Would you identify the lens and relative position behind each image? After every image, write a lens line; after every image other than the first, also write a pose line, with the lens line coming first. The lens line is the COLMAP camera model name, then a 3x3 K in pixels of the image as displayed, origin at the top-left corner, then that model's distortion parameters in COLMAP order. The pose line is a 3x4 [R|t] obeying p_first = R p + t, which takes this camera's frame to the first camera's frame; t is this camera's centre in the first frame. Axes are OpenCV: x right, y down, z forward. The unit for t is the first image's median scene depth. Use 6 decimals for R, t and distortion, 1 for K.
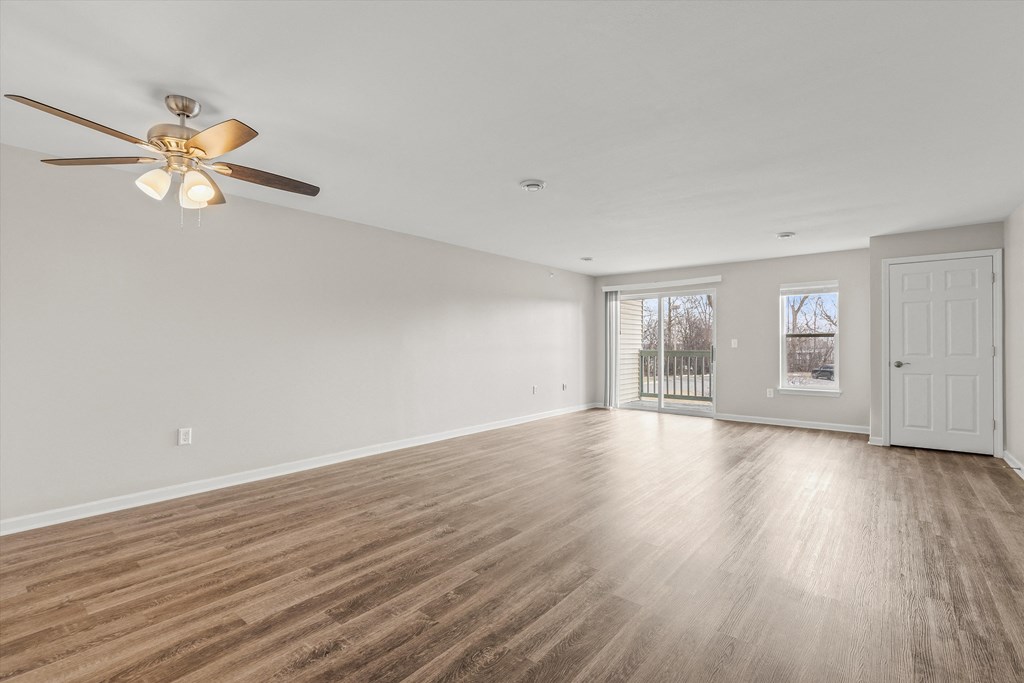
lens RADIAL K [[465.3, 0, 512.0], [0, 465.3, 341.5], [0, 0, 1]] dist [-0.003794, -0.000420]
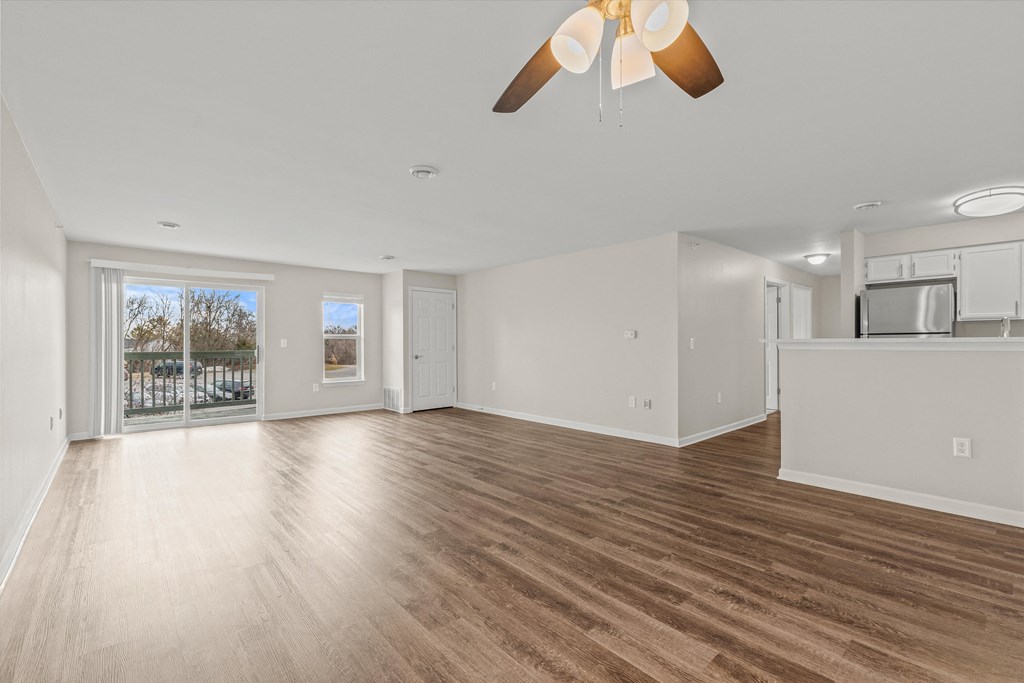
lens RADIAL K [[443.4, 0, 512.0], [0, 443.4, 341.5], [0, 0, 1]] dist [0.002485, -0.000173]
pose [[0.152476, 0.004814, 0.988295, -1.183071], [-0.002617, 0.999987, -0.004467, 0.010652], [-0.988304, -0.001905, 0.152487, 1.010951]]
